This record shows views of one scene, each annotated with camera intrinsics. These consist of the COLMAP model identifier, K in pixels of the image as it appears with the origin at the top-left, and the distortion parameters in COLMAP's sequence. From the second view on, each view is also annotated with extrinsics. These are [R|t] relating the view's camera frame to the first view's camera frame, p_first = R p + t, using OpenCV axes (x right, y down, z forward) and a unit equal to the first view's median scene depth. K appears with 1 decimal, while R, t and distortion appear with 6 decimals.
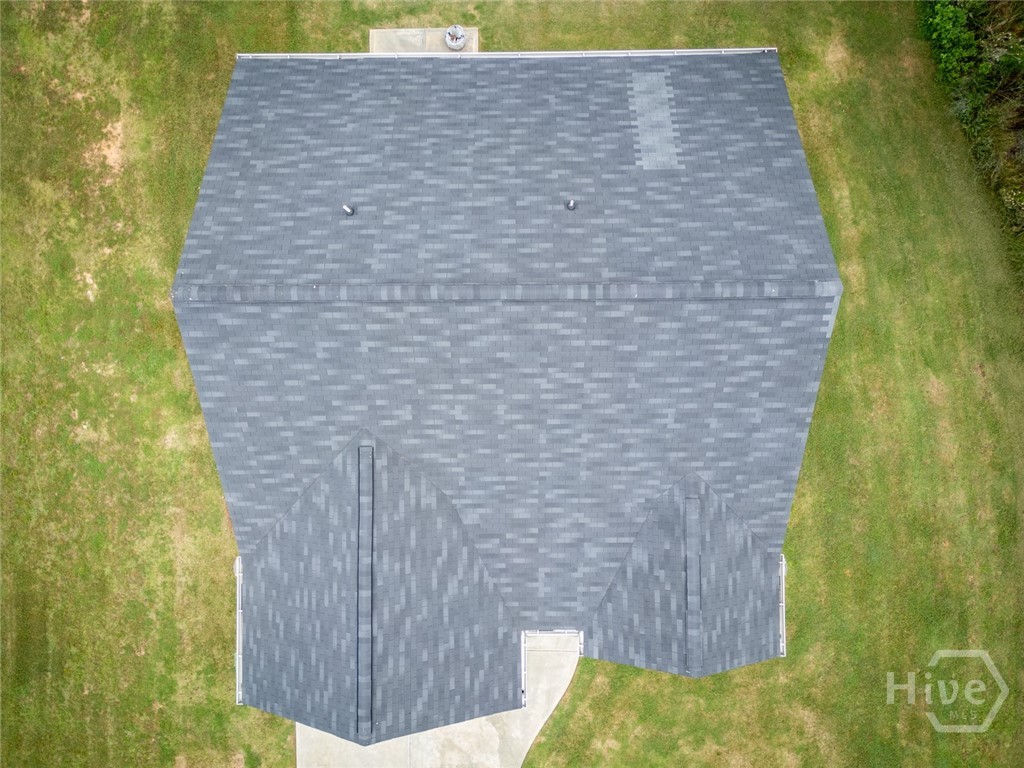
lens RADIAL K [[713.8, 0, 512.0], [0, 713.8, 384.0], [0, 0, 1]] dist [0.093959, -0.098802]
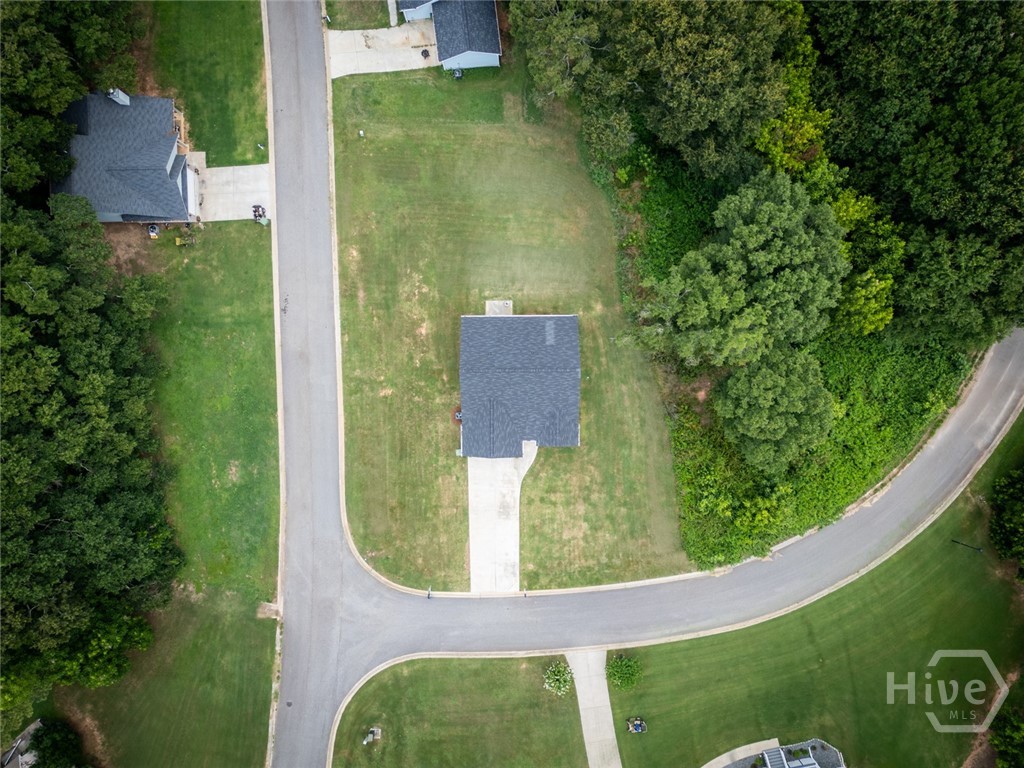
lens RADIAL K [[713.8, 0, 512.0], [0, 713.8, 384.0], [0, 0, 1]] dist [0.093959, -0.098802]
pose [[0.999999, 0.001115, -0.000299, -0.046344], [-0.001115, 0.999999, 0.000517, -0.019419], [0.000300, -0.000517, 1.000000, -3.053855]]
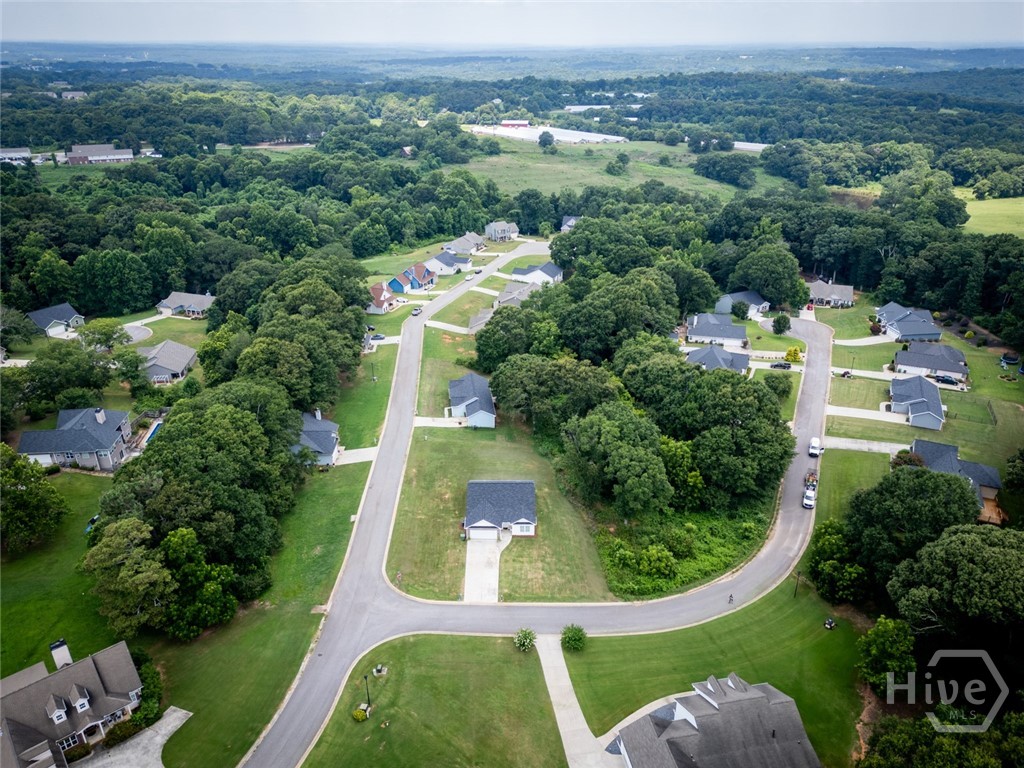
lens RADIAL K [[713.8, 0, 512.0], [0, 713.8, 384.0], [0, 0, 1]] dist [0.093959, -0.098802]
pose [[0.999913, 0.012743, -0.003267, 0.105936], [-0.008492, 0.435606, -0.900097, 5.588592], [-0.010047, 0.900047, 0.435676, -3.102530]]
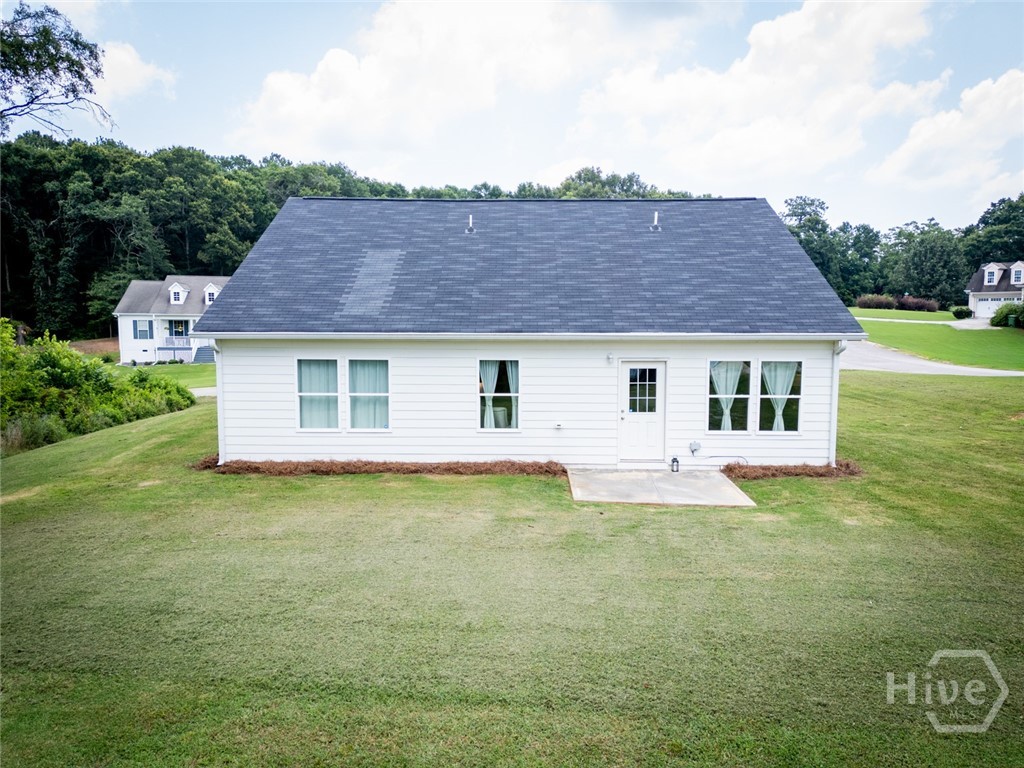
lens RADIAL K [[713.8, 0, 512.0], [0, 713.8, 384.0], [0, 0, 1]] dist [0.093959, -0.098802]
pose [[-0.999638, 0.004496, 0.026510, -0.012120], [0.026026, -0.085885, 0.995965, -1.073976], [0.006755, 0.996295, 0.085737, 0.850231]]
